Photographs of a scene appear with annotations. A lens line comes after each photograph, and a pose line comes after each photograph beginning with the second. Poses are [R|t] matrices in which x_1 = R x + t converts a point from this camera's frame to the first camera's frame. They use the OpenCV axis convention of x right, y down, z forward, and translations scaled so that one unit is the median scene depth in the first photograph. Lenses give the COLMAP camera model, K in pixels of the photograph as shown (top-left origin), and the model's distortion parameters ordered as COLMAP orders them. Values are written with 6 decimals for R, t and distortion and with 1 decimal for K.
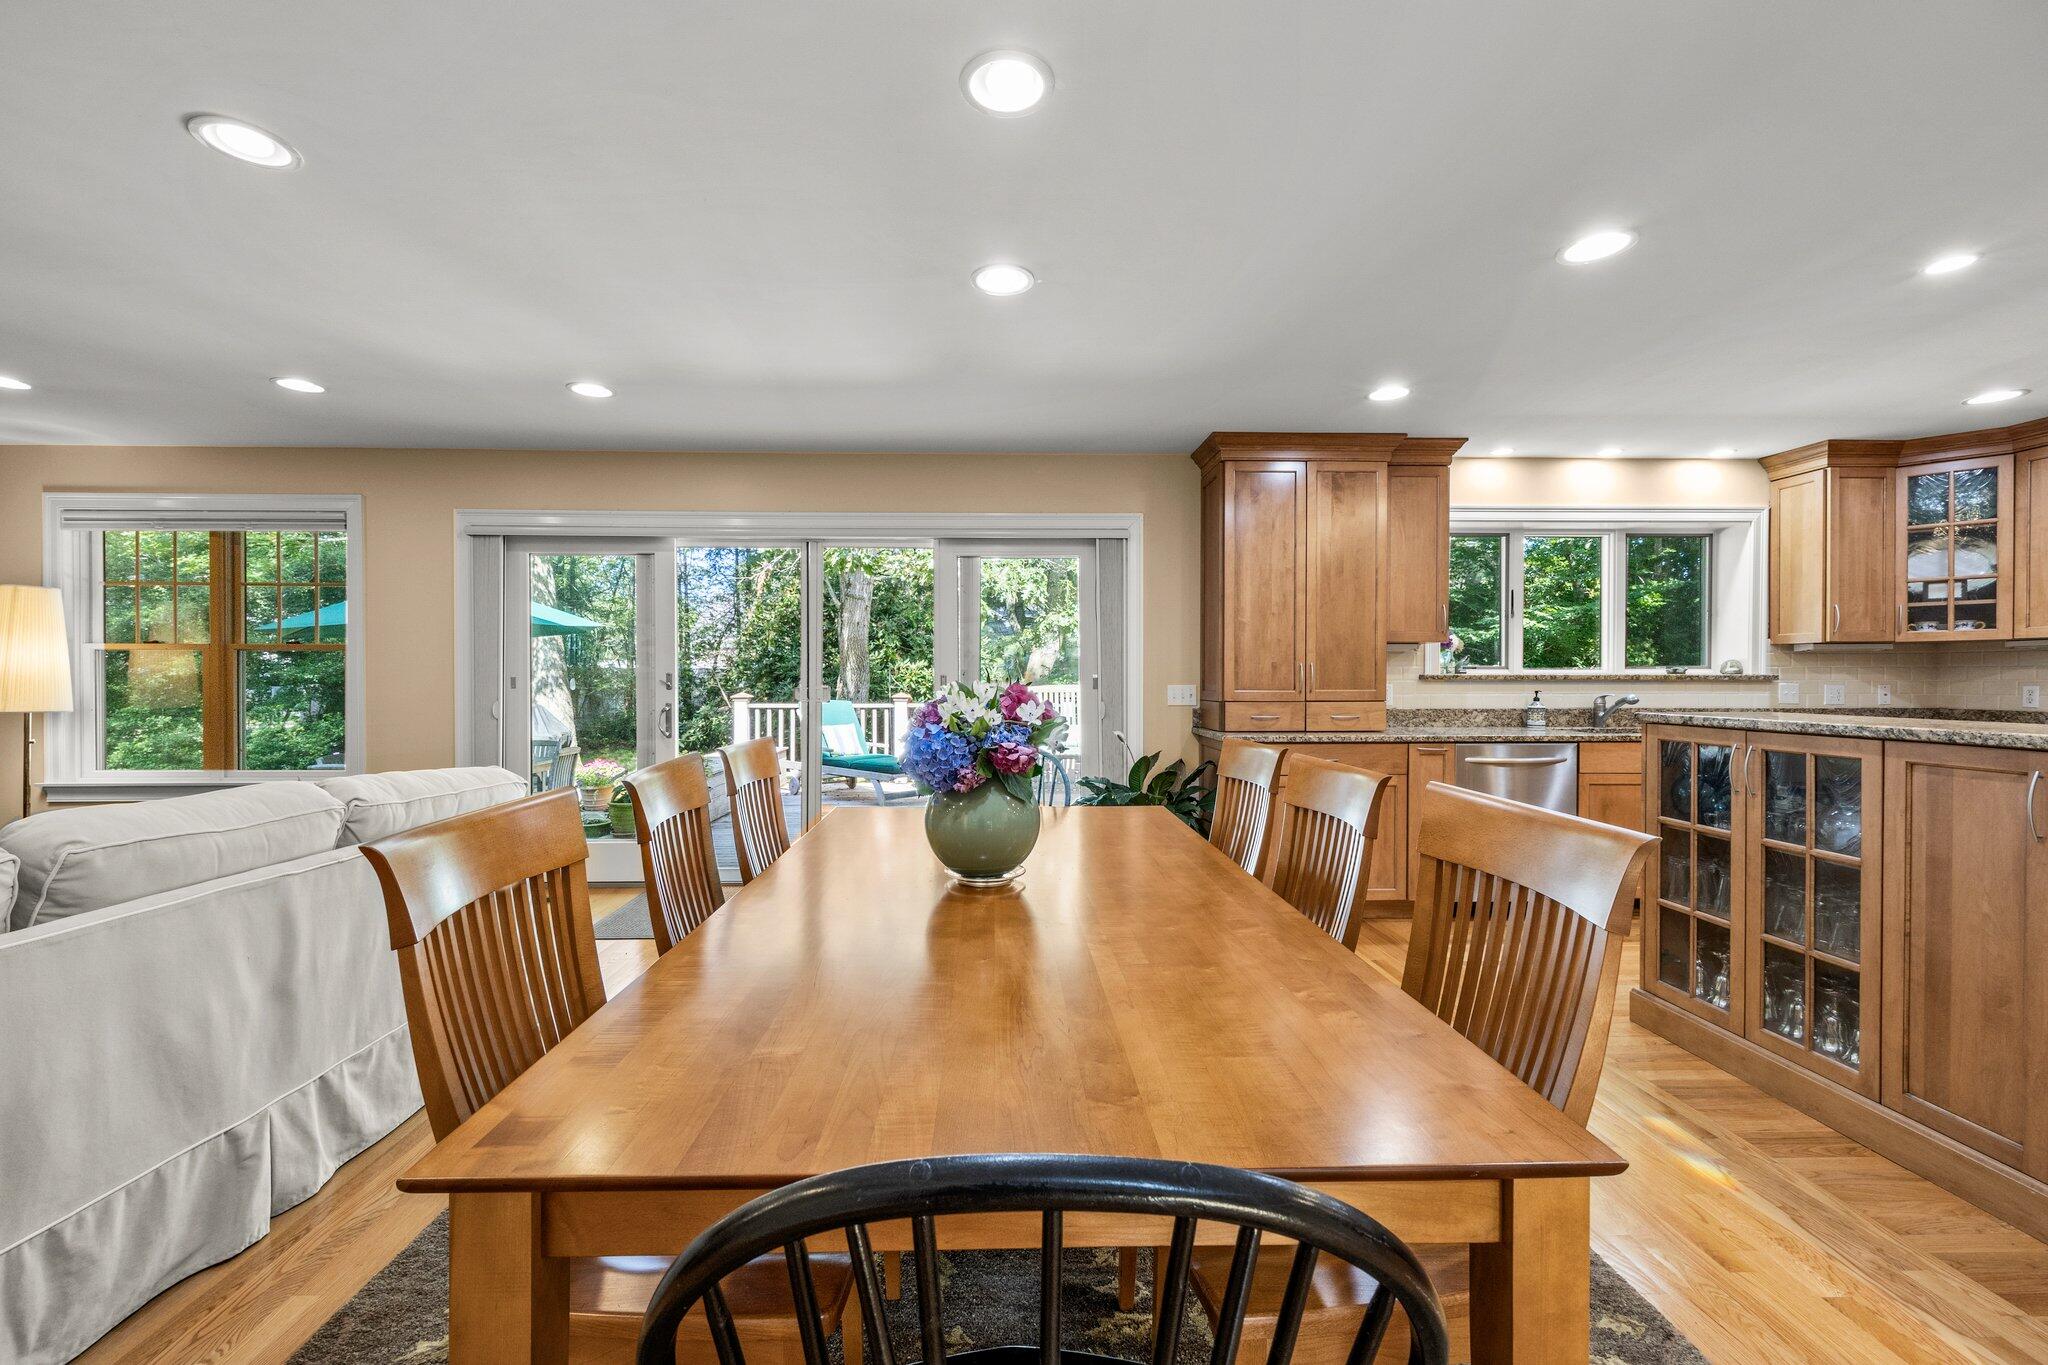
lens RADIAL K [[844.7, 0, 998.2], [0, 844.7, 685.0], [0, 0, 1]] dist [0.009480, 0.000296]
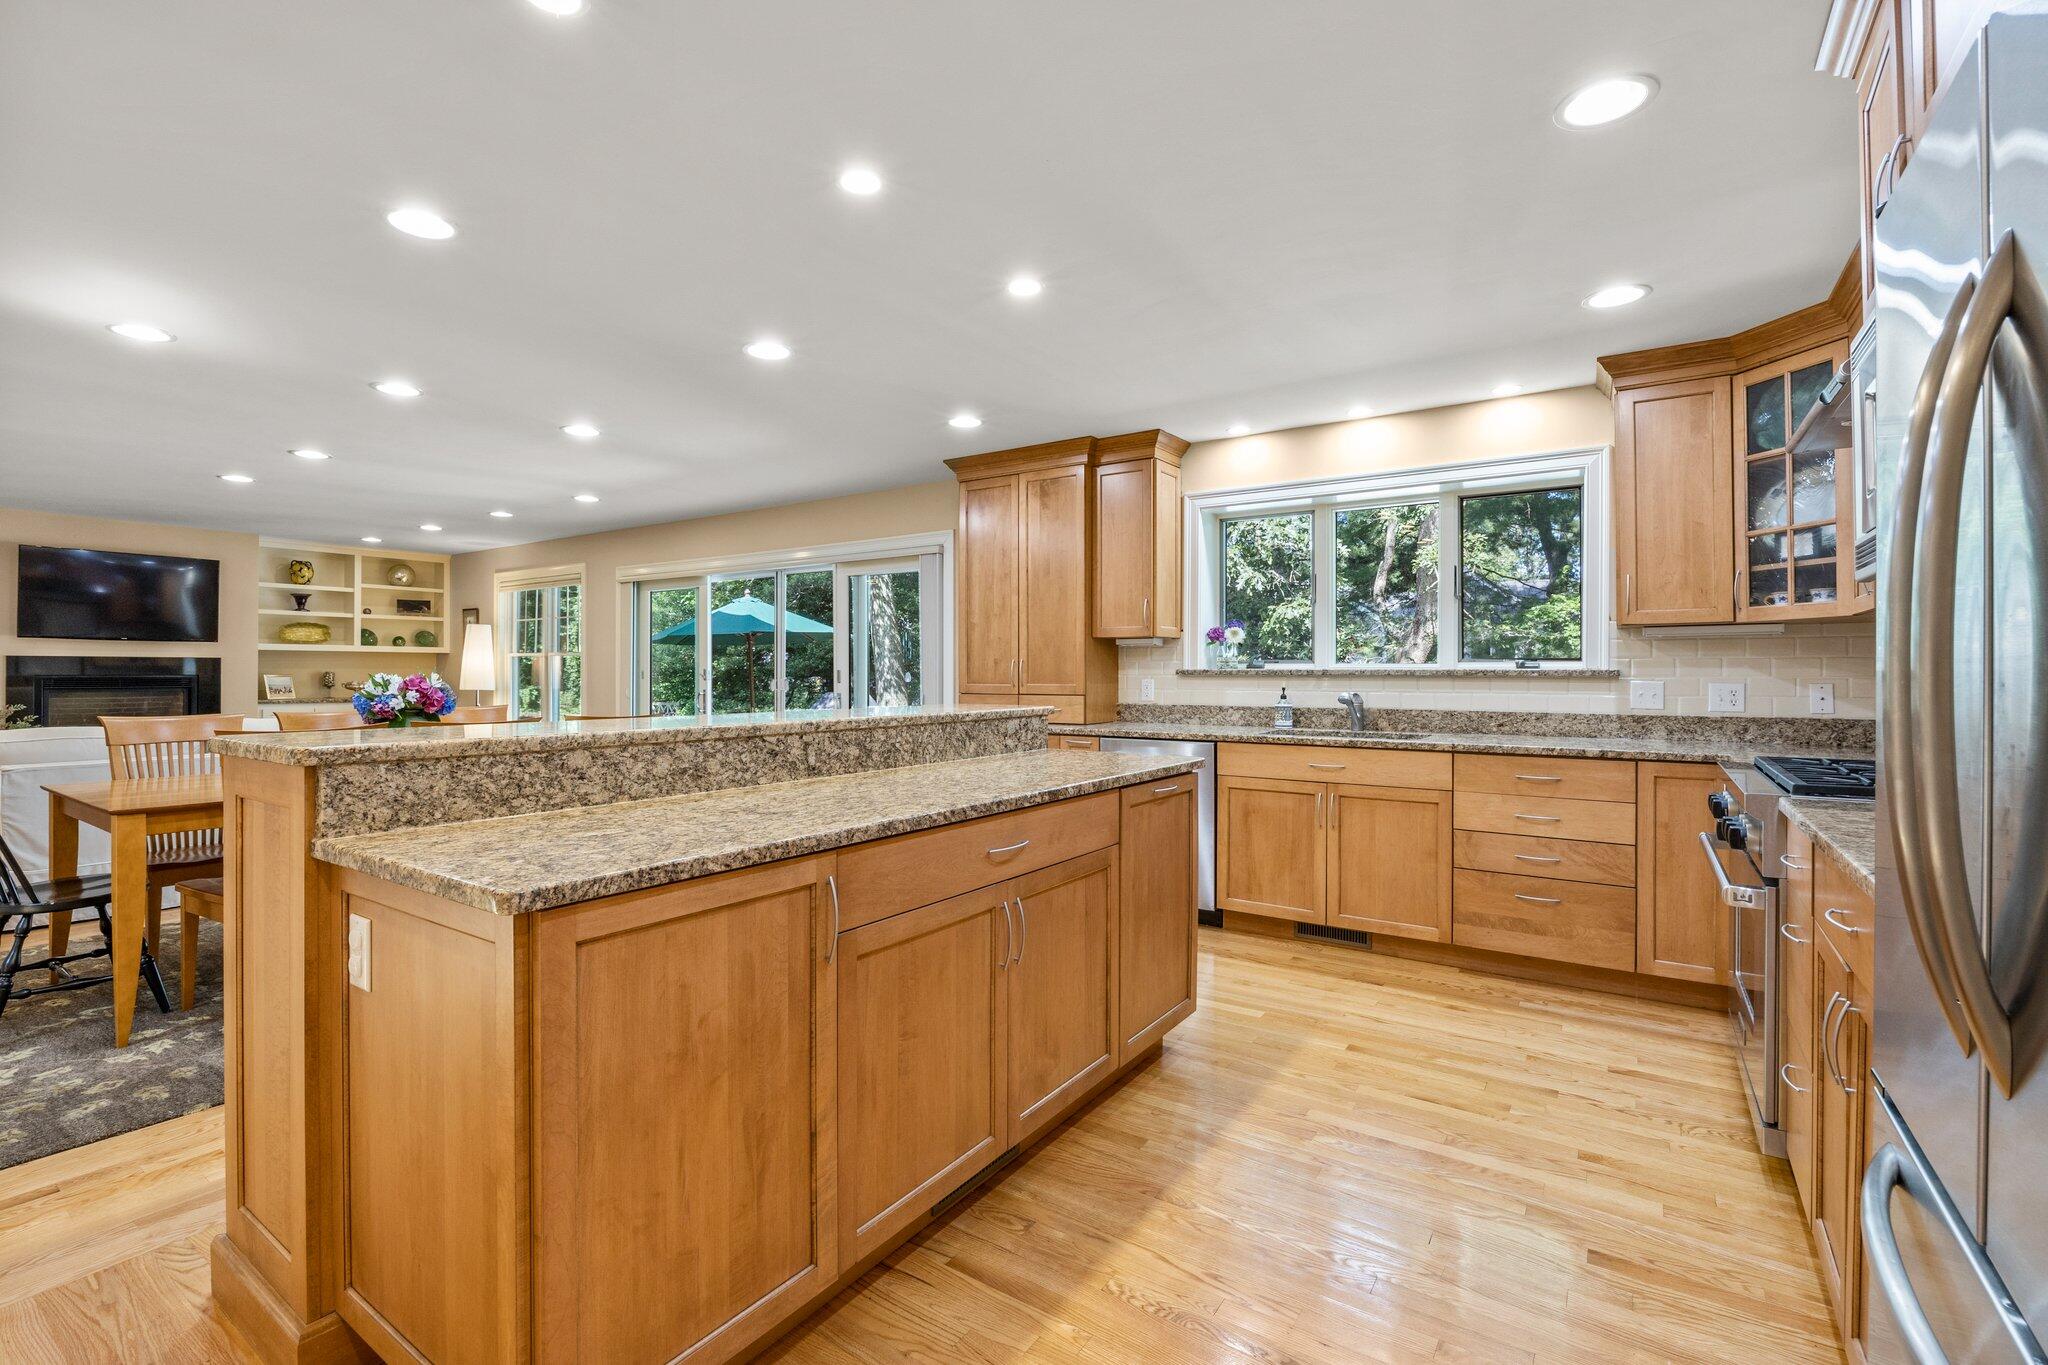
lens RADIAL K [[908.3, 0, 962.6], [0, 908.3, 673.8], [0, 0, 1]] dist [-0.002776, -0.000345]
pose [[0.797680, 0.002298, -0.603077, 0.962168], [-0.007083, 0.999959, -0.005559, 0.000205], [0.603039, 0.008706, 0.797664, 0.025144]]
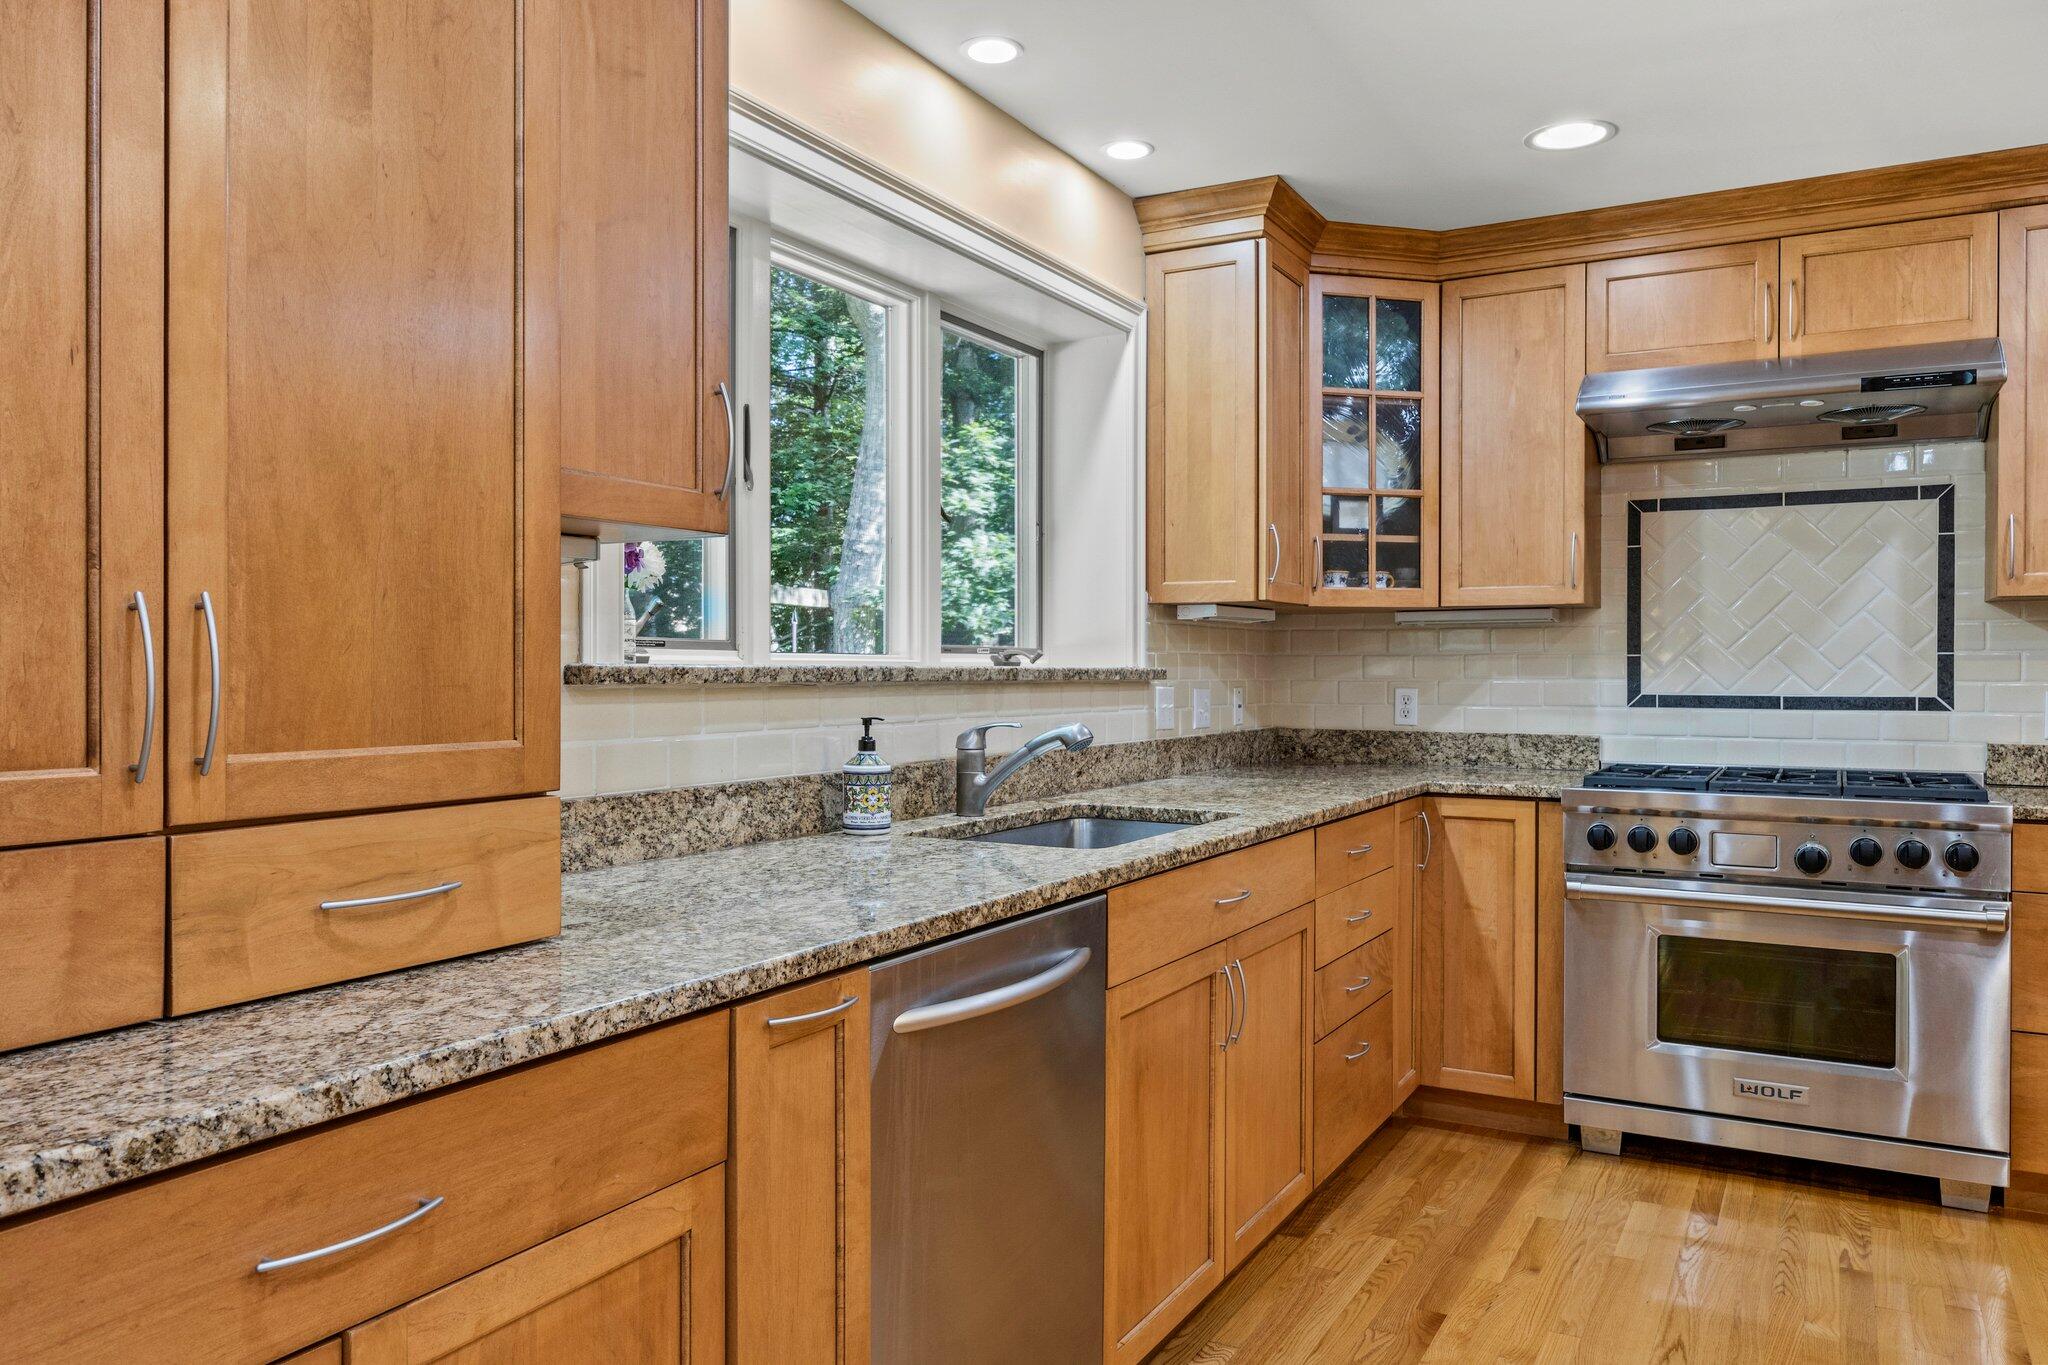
lens RADIAL K [[1451.2, 0, 1052.7], [0, 1451.2, 676.1], [0, 0, 1]] dist [0.006155, 0.001024]
pose [[0.487591, -0.002799, 0.873068, 0.194685], [0.007057, 0.999975, -0.000735, -0.008079], [-0.873044, 0.006519, 0.487599, 0.684501]]
